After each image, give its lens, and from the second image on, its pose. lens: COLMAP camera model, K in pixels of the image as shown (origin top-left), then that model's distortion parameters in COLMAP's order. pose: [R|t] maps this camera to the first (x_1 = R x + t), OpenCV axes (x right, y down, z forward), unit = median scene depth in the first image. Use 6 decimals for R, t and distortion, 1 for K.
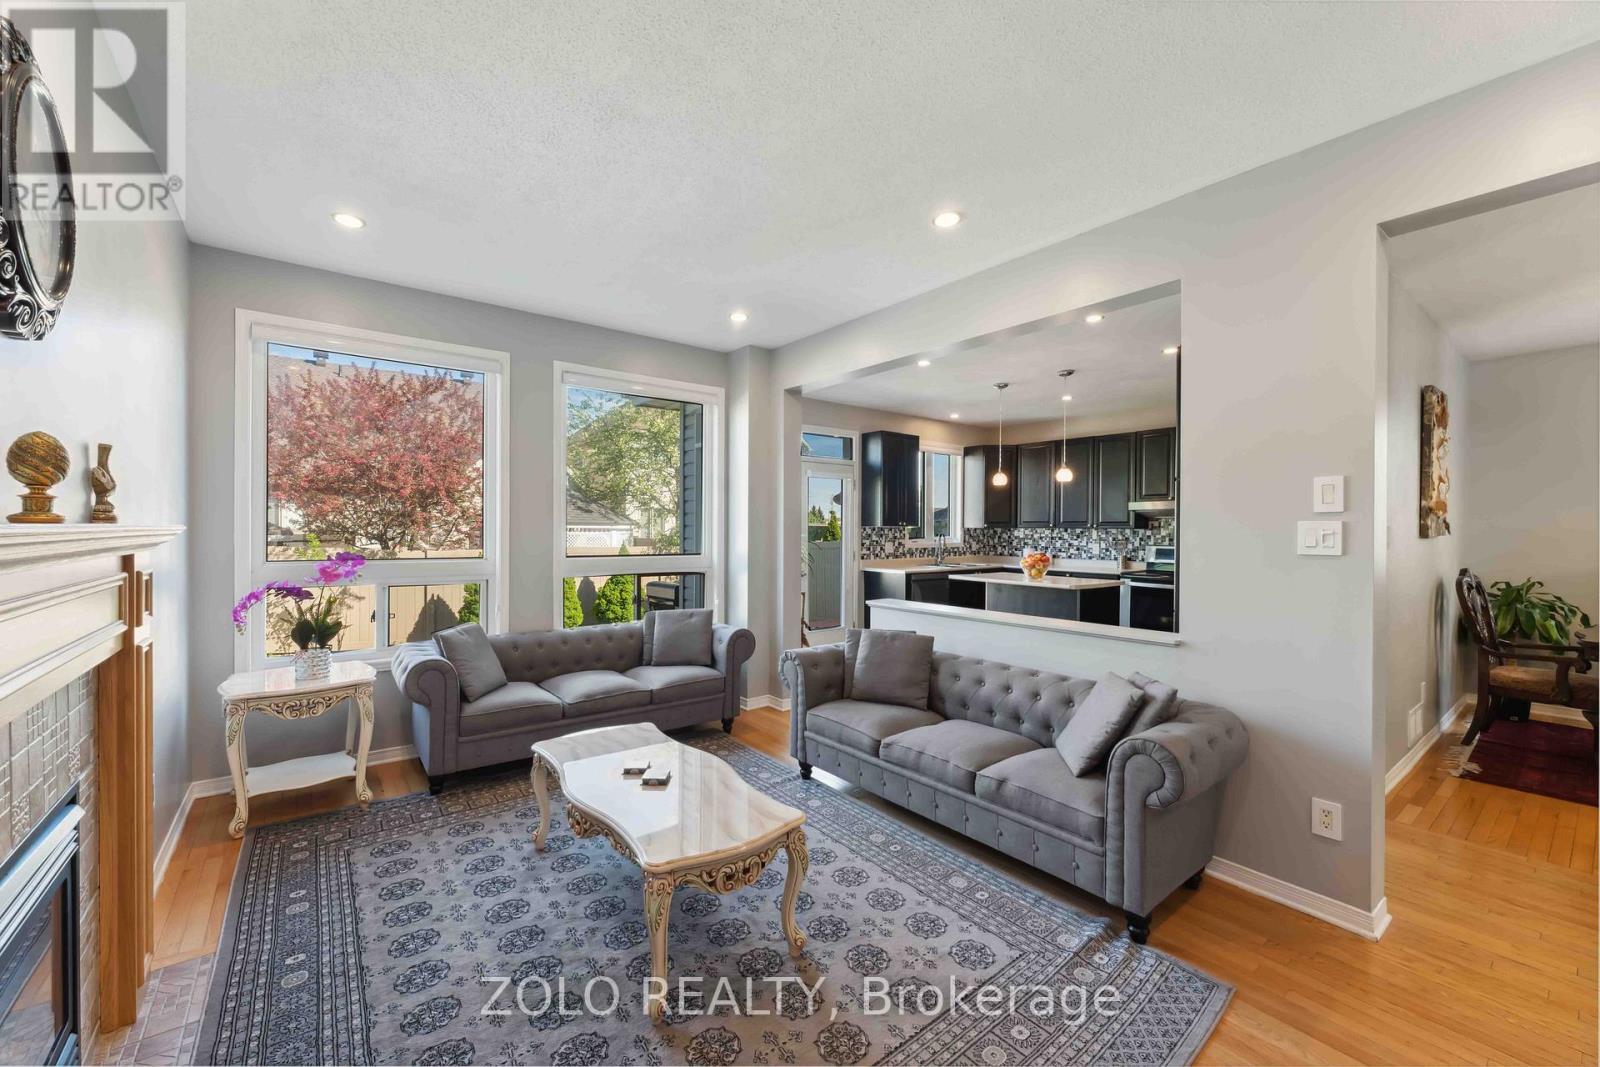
lens RADIAL K [[636.1, 0, 782.5], [0, 636.1, 534.1], [0, 0, 1]] dist [-0.000625, 0.000035]
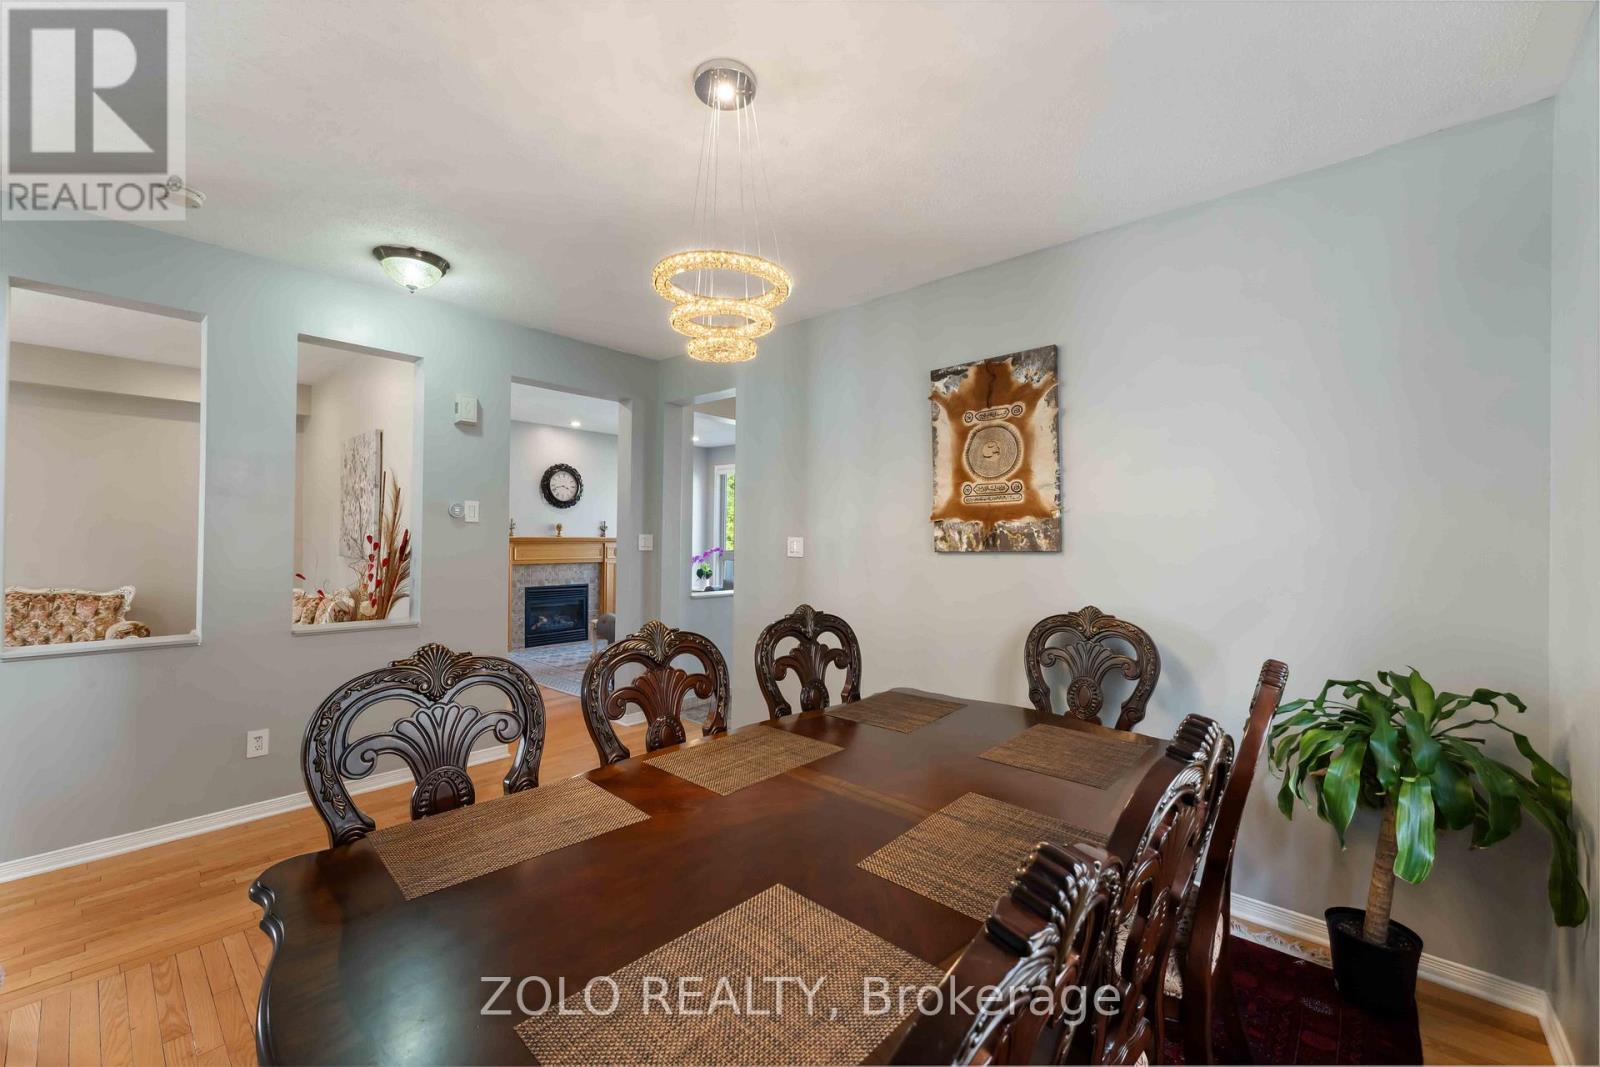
lens RADIAL K [[633.0, 0, 784.1], [0, 633.0, 538.3], [0, 0, 1]] dist [0.002793, 0.000068]
pose [[0.184598, -0.001585, -0.982813, 0.946984], [-0.020590, 0.999773, -0.005480, -0.001680], [0.982598, 0.021248, 0.184523, 0.342583]]
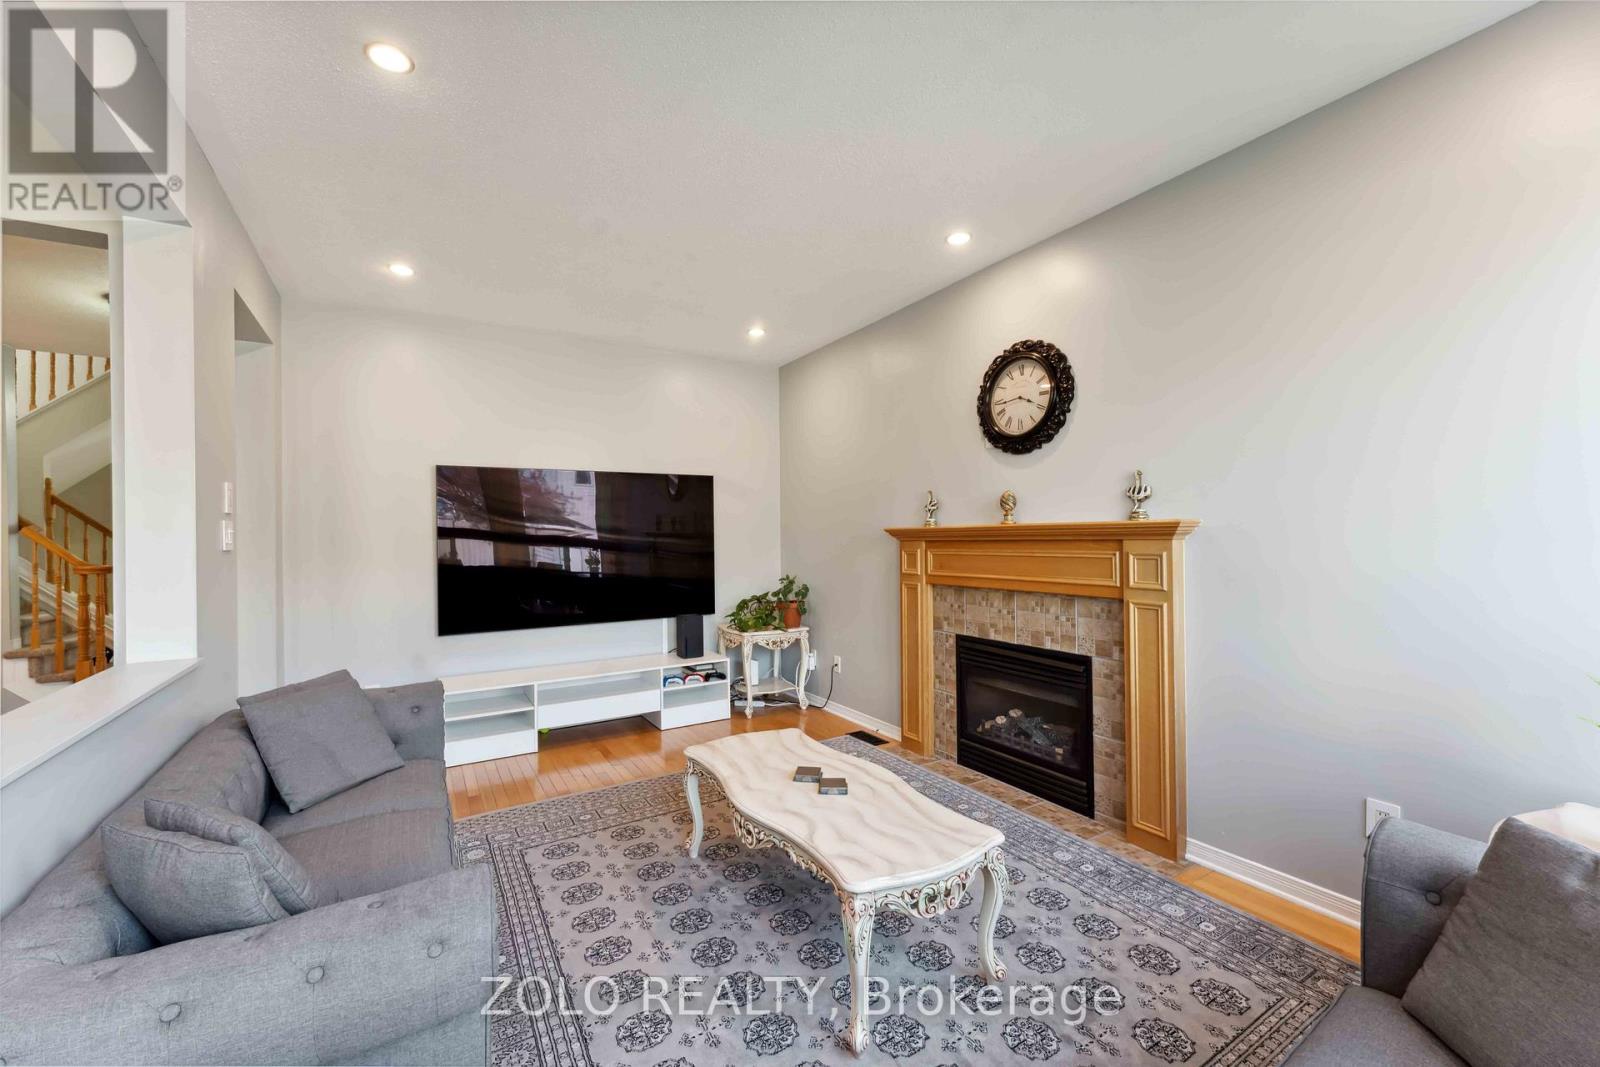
lens RADIAL K [[643.5, 0, 787.2], [0, 643.5, 536.0], [0, 0, 1]] dist [0.002401, 0.000390]
pose [[-0.992335, 0.003164, 0.123537, -0.092168], [0.004339, 0.999948, 0.009245, 0.000794], [-0.123502, 0.009710, -0.992297, 0.629571]]
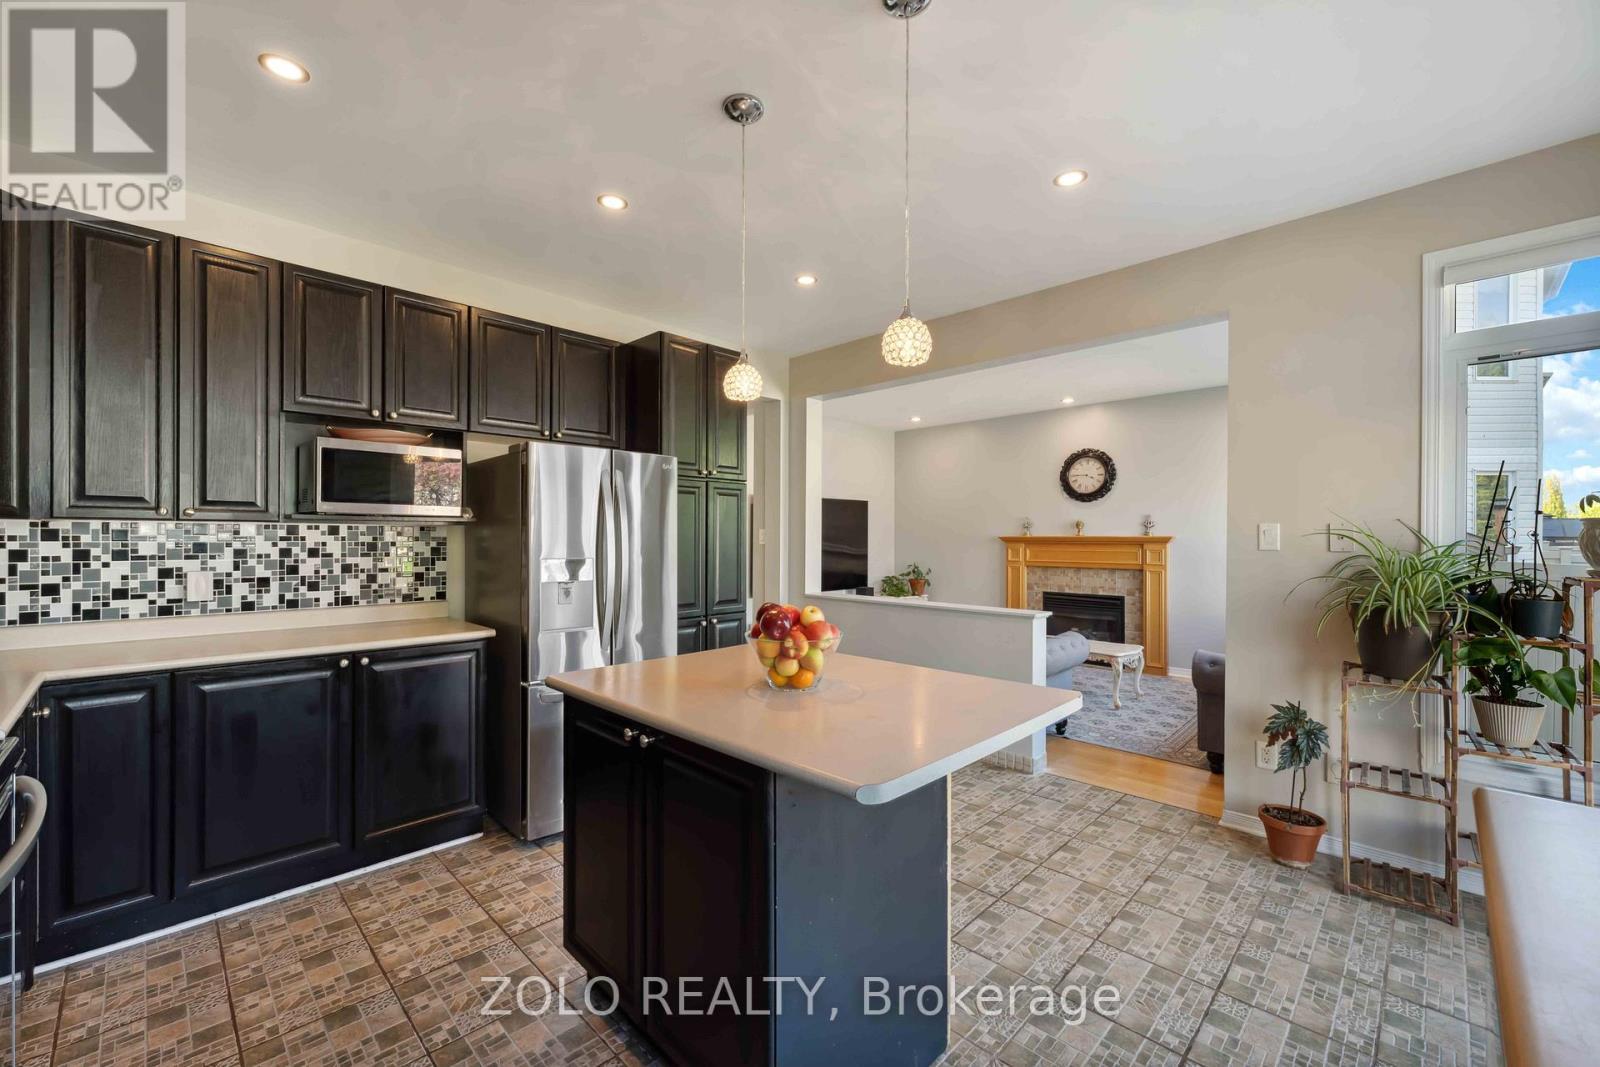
lens RADIAL K [[650.2, 0, 800.0], [0, 650.2, 533.5], [0, 0, 1]] dist [-0.000115, -0.000023]
pose [[-0.989028, -0.012446, -0.147205, 0.348313], [-0.012985, 0.999912, 0.002703, -0.003104], [0.147159, 0.004585, -0.989102, 1.034347]]
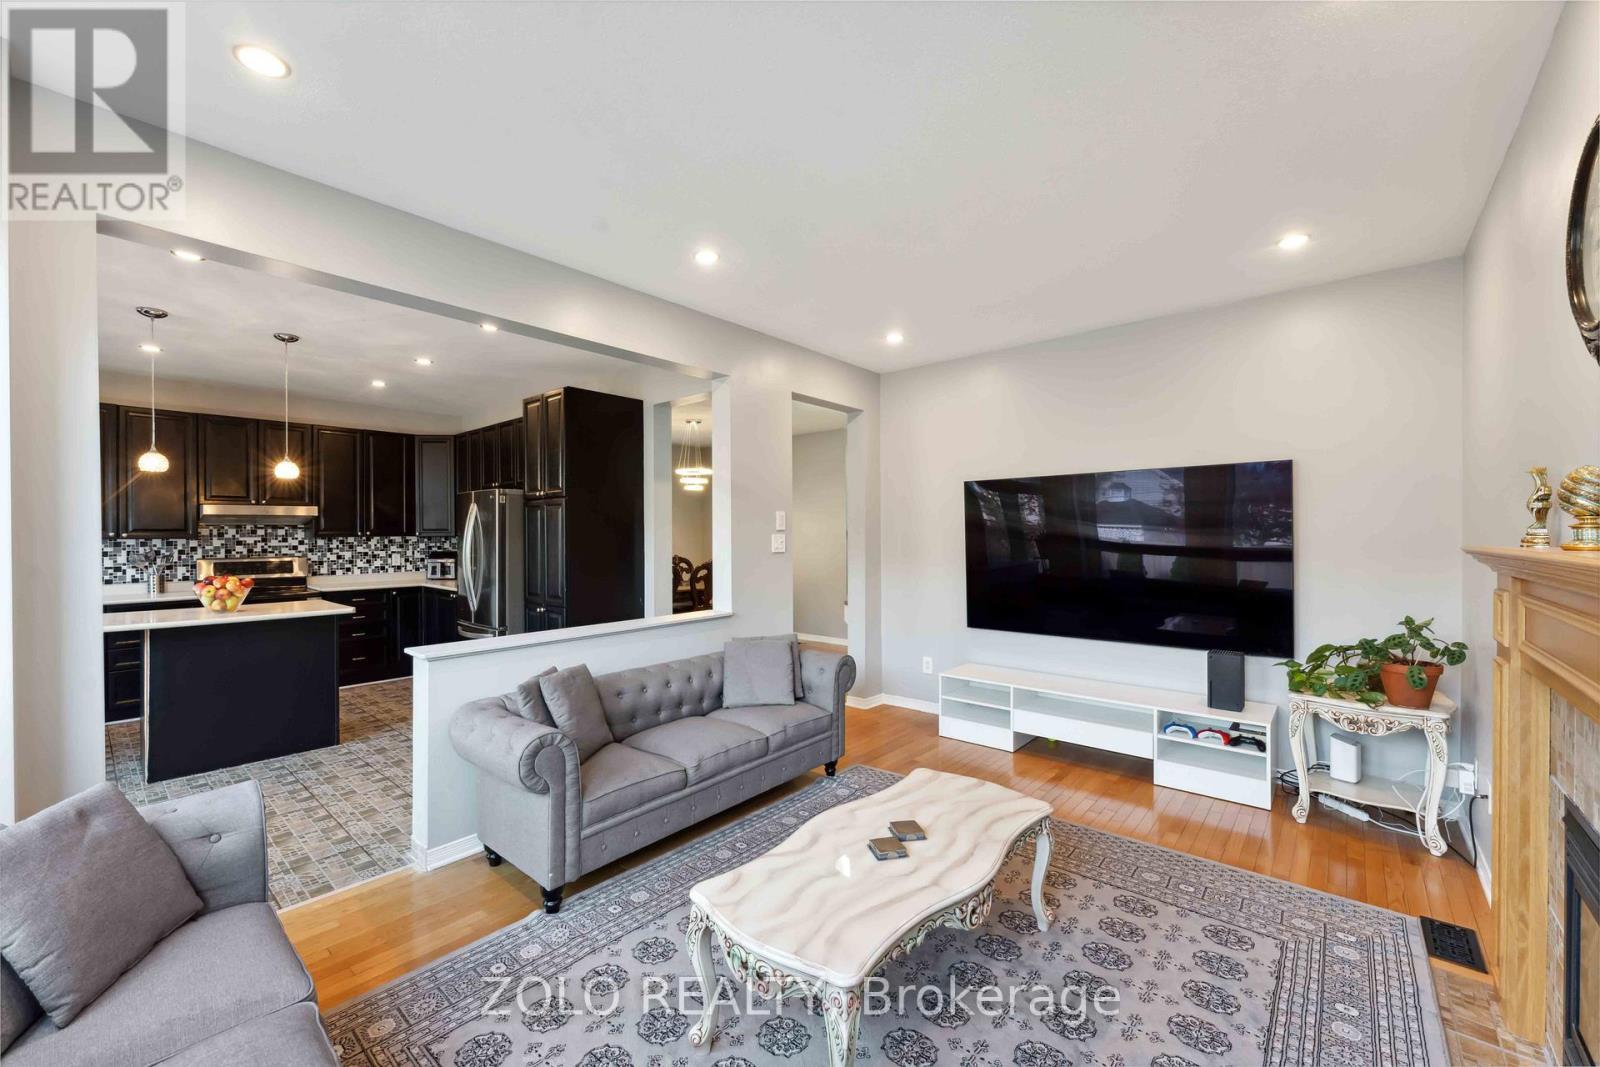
lens RADIAL K [[633.0, 0, 784.1], [0, 633.0, 538.3], [0, 0, 1]] dist [0.002793, 0.000068]
pose [[-0.194065, -0.012373, 0.980911, -0.318378], [0.011762, 0.999819, 0.014939, -0.010954], [-0.980918, 0.014437, -0.193884, 0.417978]]
